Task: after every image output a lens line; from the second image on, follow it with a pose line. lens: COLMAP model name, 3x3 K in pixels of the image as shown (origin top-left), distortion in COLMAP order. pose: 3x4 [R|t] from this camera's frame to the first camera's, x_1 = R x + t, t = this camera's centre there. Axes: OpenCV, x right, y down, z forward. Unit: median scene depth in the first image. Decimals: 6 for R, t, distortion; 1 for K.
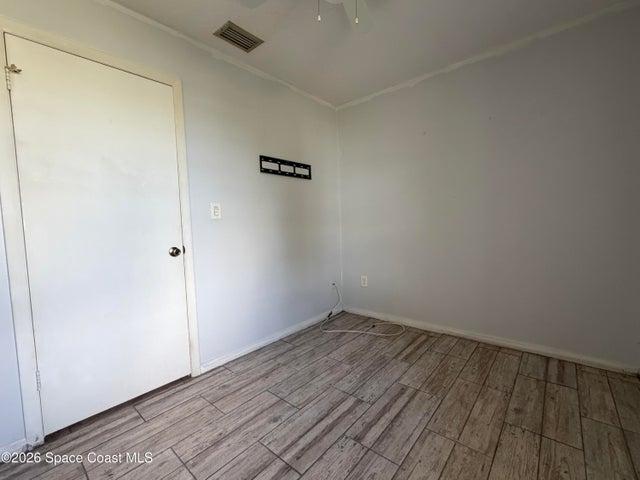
lens RADIAL K [[278.7, 0, 322.2], [0, 278.7, 239.9], [0, 0, 1]] dist [0.011860, 0.000658]
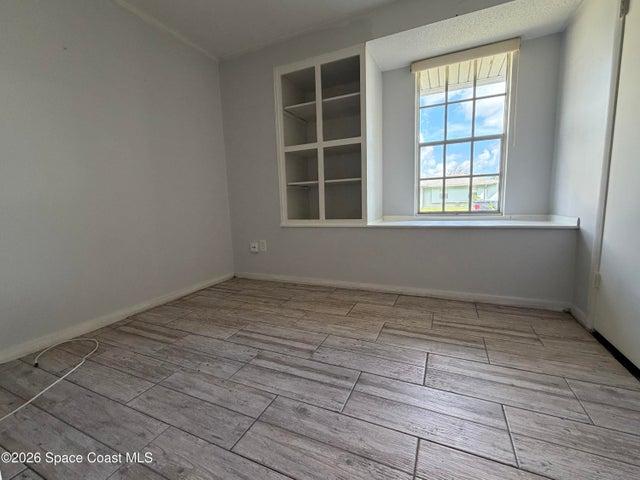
lens RADIAL K [[278.7, 0, 320.9], [0, 278.7, 237.7], [0, 0, 1]] dist [0.011860, 0.000658]
pose [[-0.268478, -0.078366, 0.960093, -0.740557], [0.103638, 0.988550, 0.109670, 0.105303], [-0.957695, 0.128946, -0.257282, 0.947850]]
